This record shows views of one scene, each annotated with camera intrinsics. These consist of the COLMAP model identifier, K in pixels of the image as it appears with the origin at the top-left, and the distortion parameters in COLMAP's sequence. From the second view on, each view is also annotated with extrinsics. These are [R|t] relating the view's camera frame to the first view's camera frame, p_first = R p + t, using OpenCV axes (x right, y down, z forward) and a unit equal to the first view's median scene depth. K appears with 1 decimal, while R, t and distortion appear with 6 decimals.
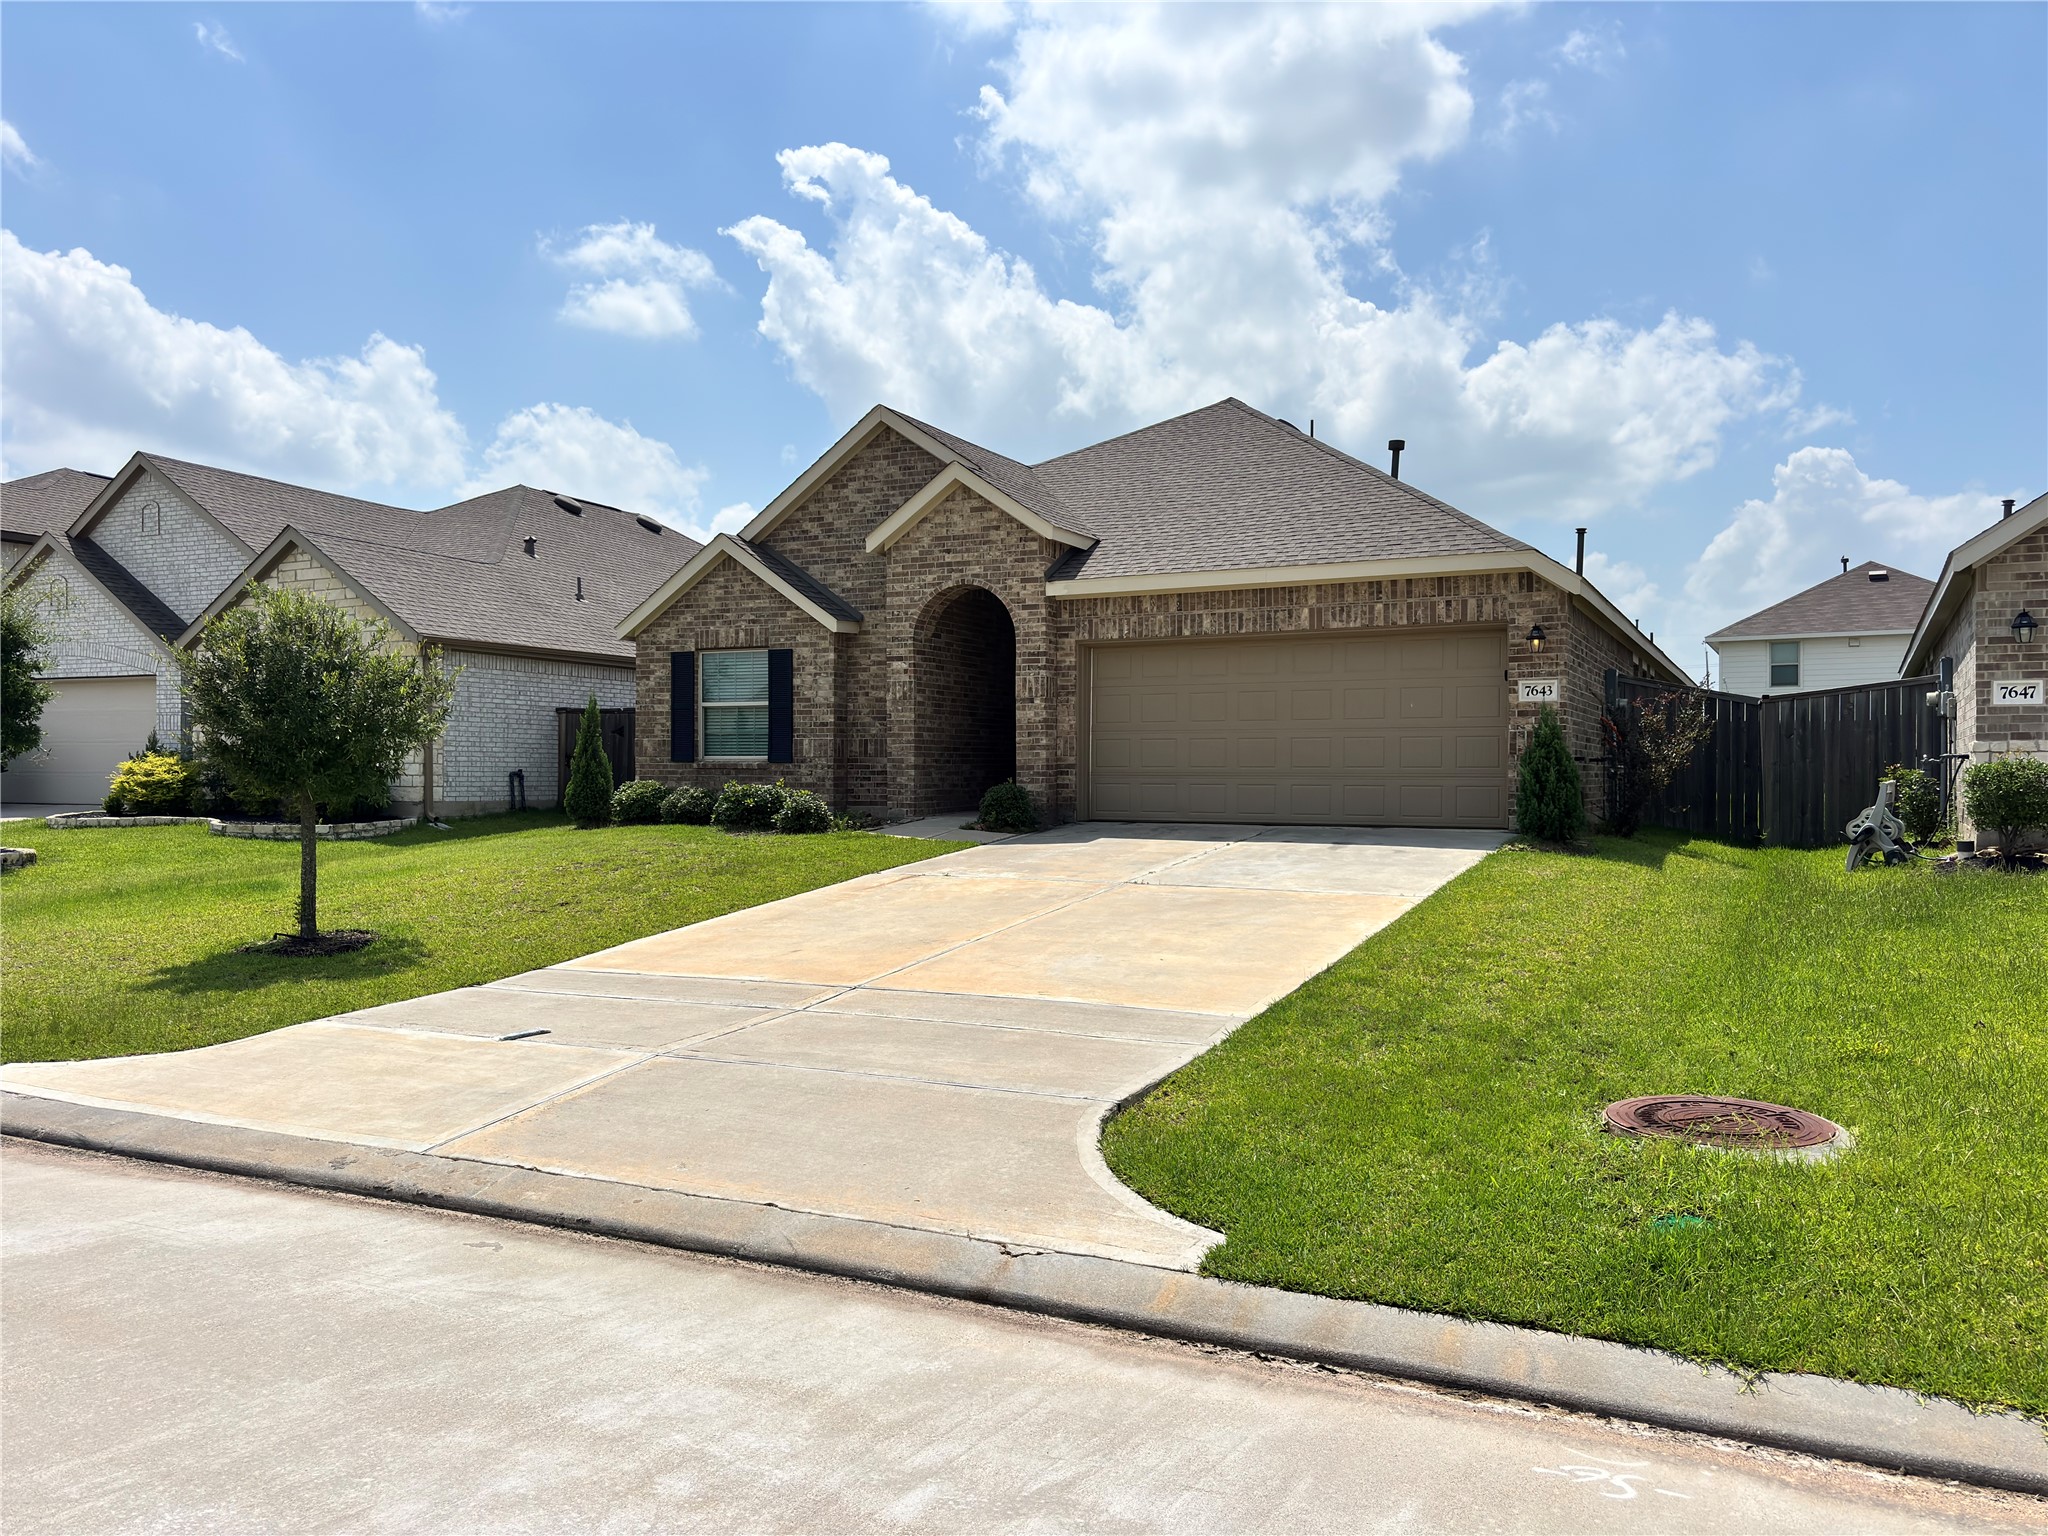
lens RADIAL K [[1508.9, 0, 1035.4], [0, 1508.9, 776.4], [0, 0, 1]] dist [0.159735, -0.266232]
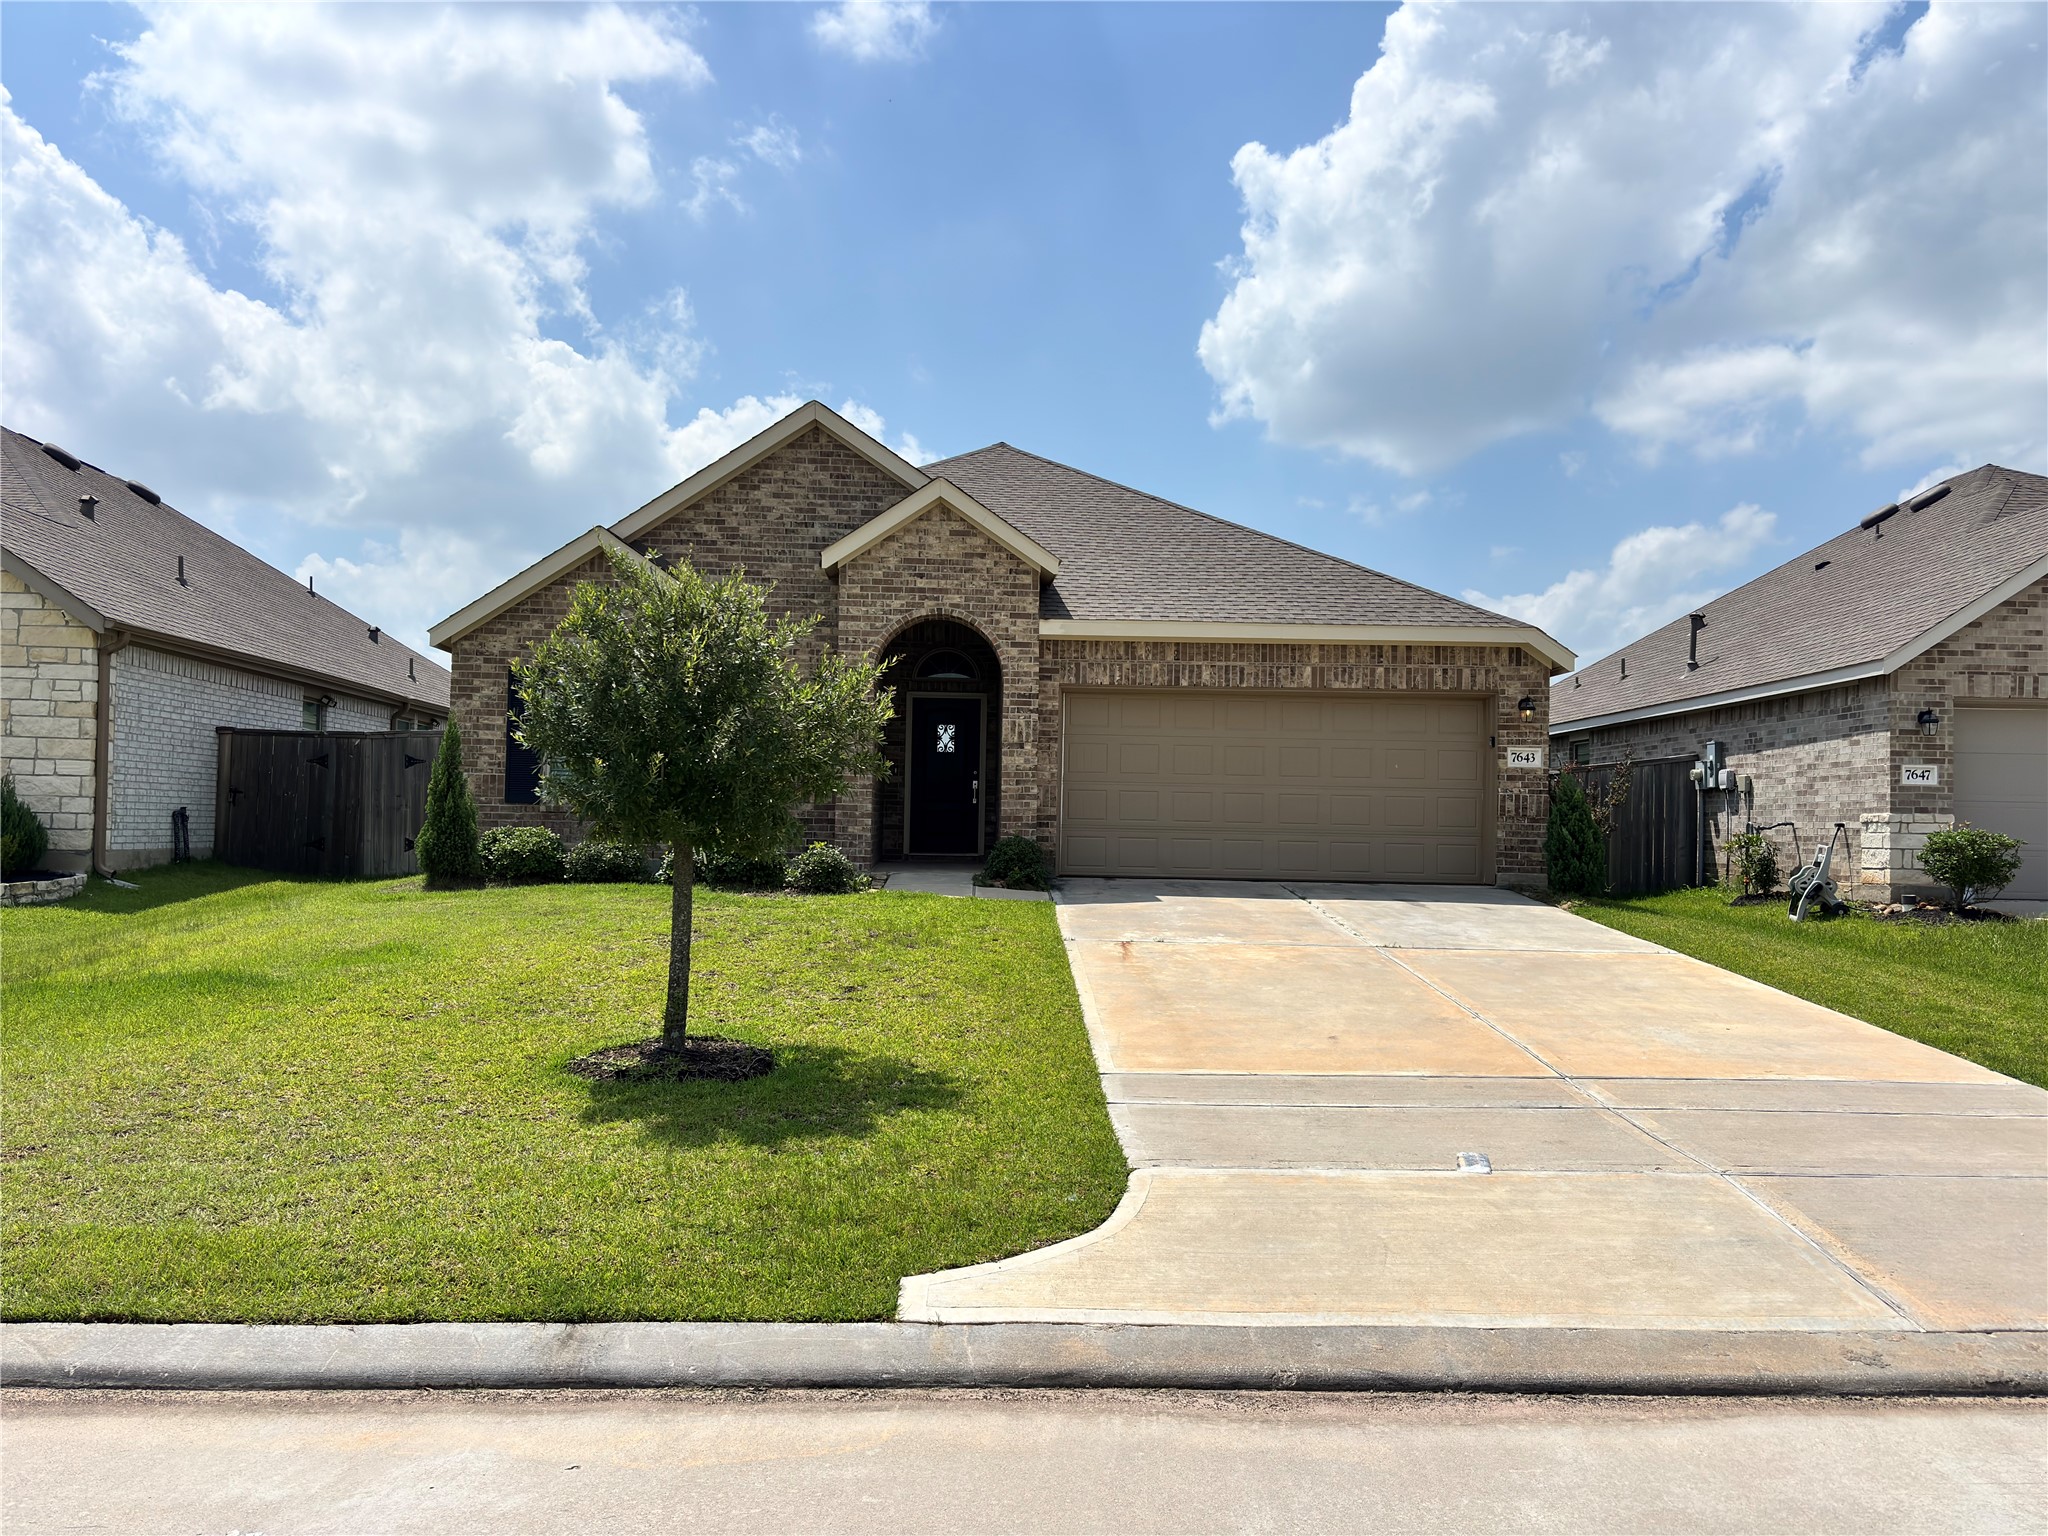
lens RADIAL K [[1508.9, 0, 1035.4], [0, 1508.9, 776.4], [0, 0, 1]] dist [0.159735, -0.266232]
pose [[0.879930, 0.028811, 0.474229, -0.420446], [-0.015091, 0.999351, -0.032713, -0.001590], [-0.474864, 0.021629, 0.879794, 0.181327]]
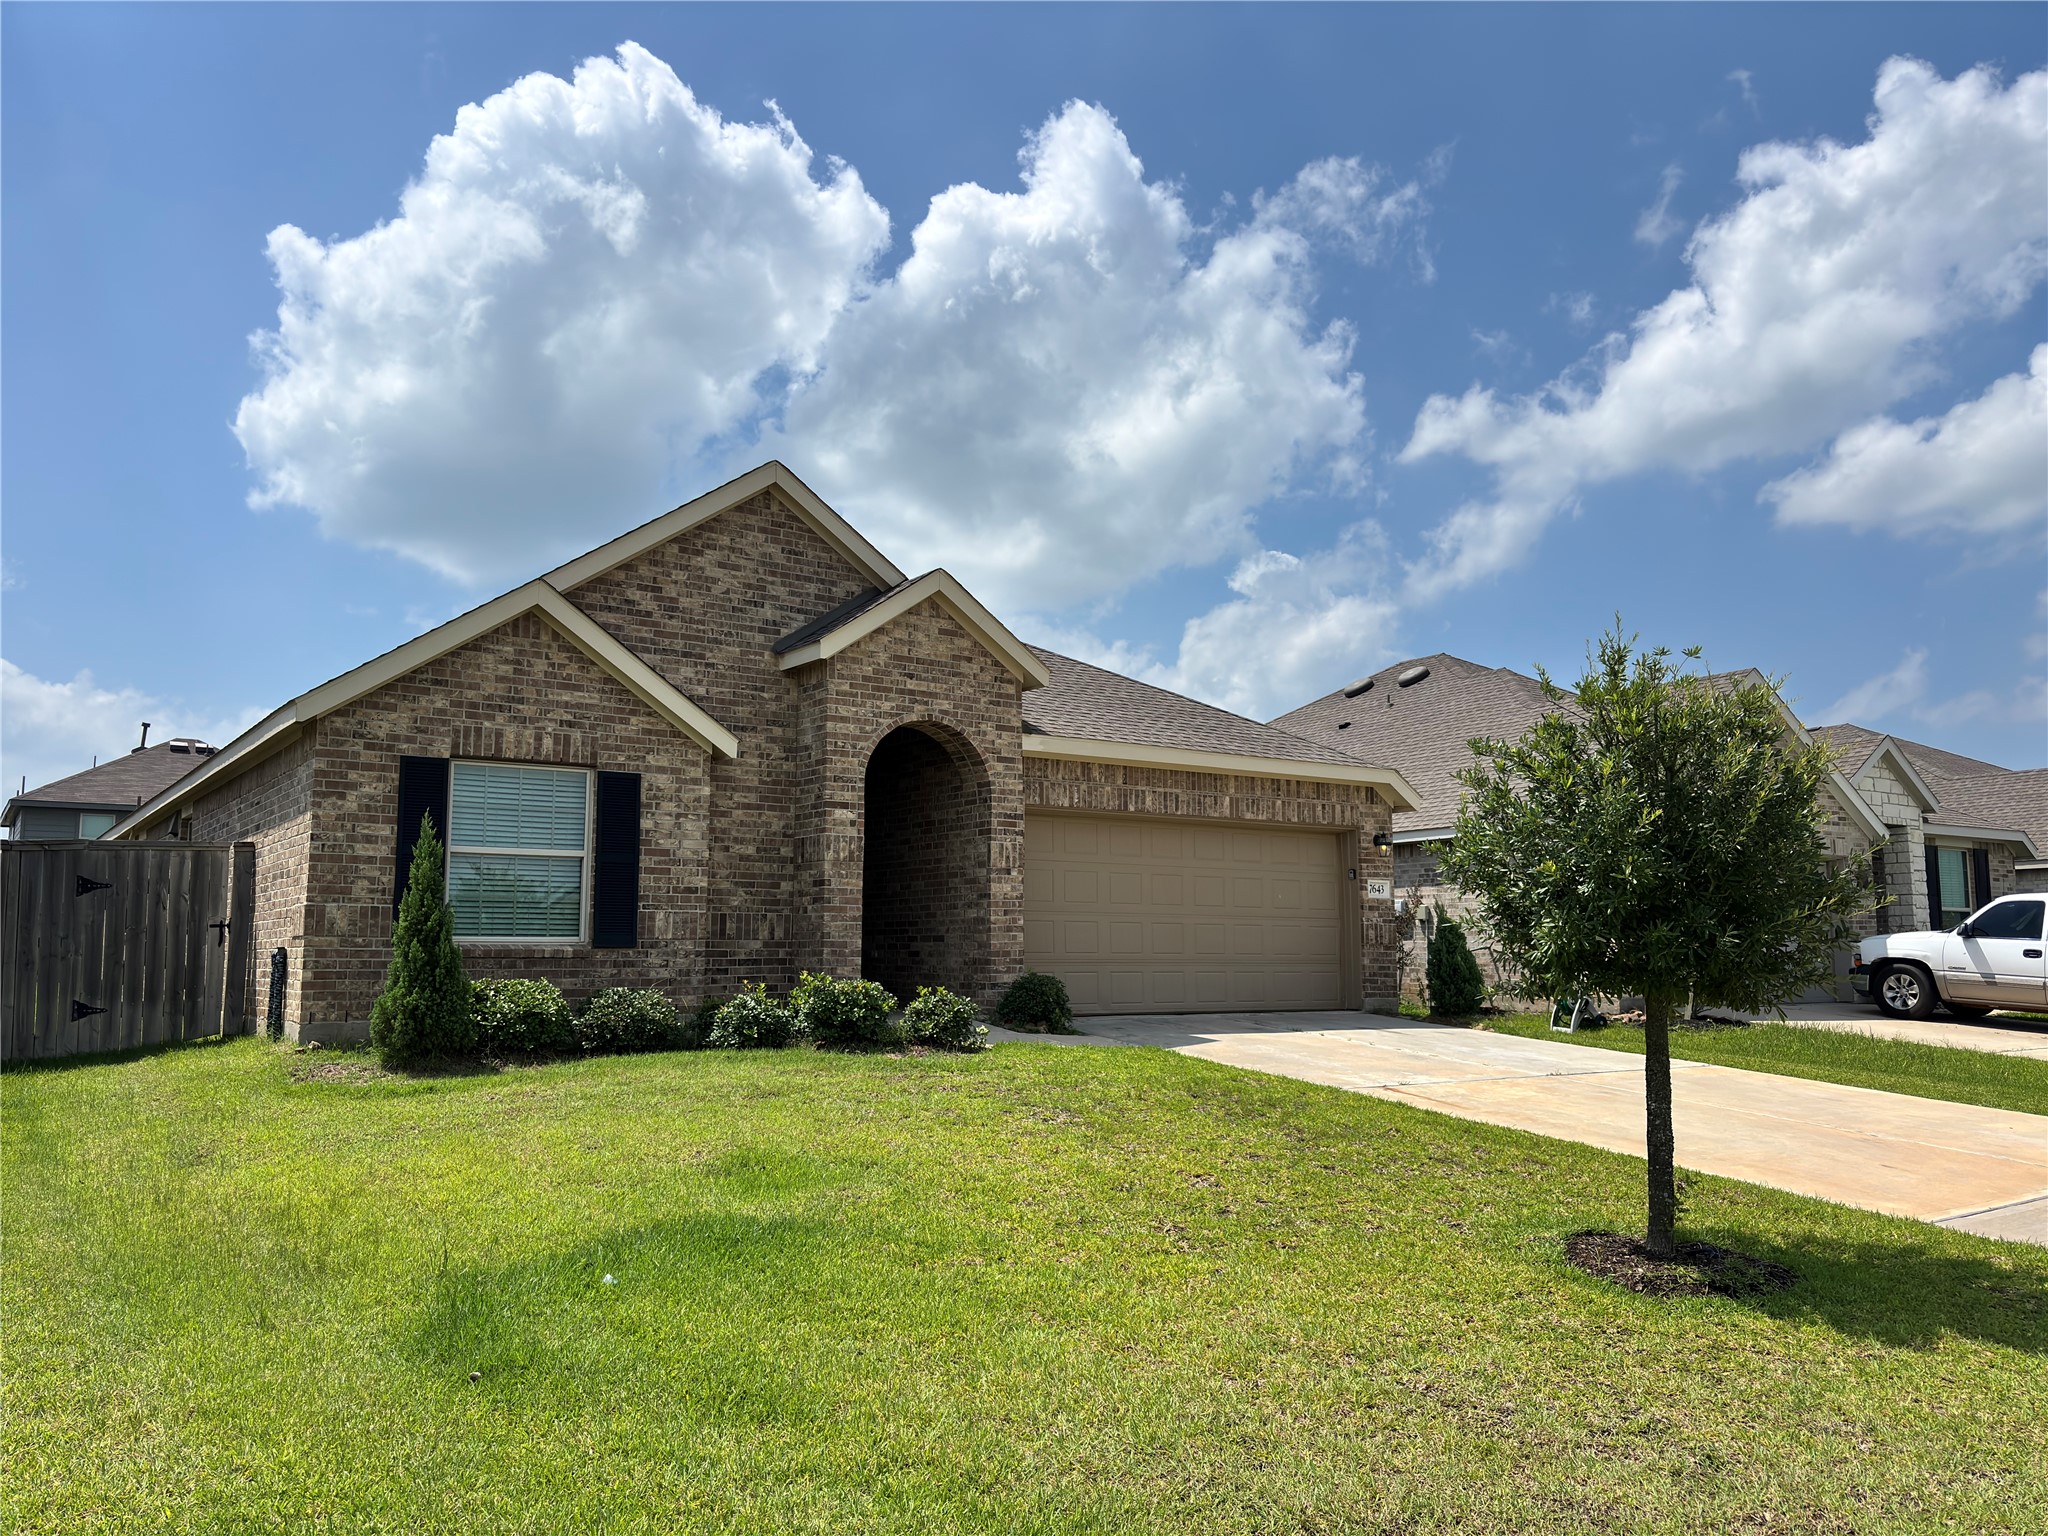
lens RADIAL K [[1508.9, 0, 1035.4], [0, 1508.9, 776.4], [0, 0, 1]] dist [0.159735, -0.266232]
pose [[0.482059, 0.102909, 0.870074, -0.703502], [0.005925, 0.992672, -0.120693, -0.002149], [-0.876119, 0.063336, 0.477917, 0.573221]]
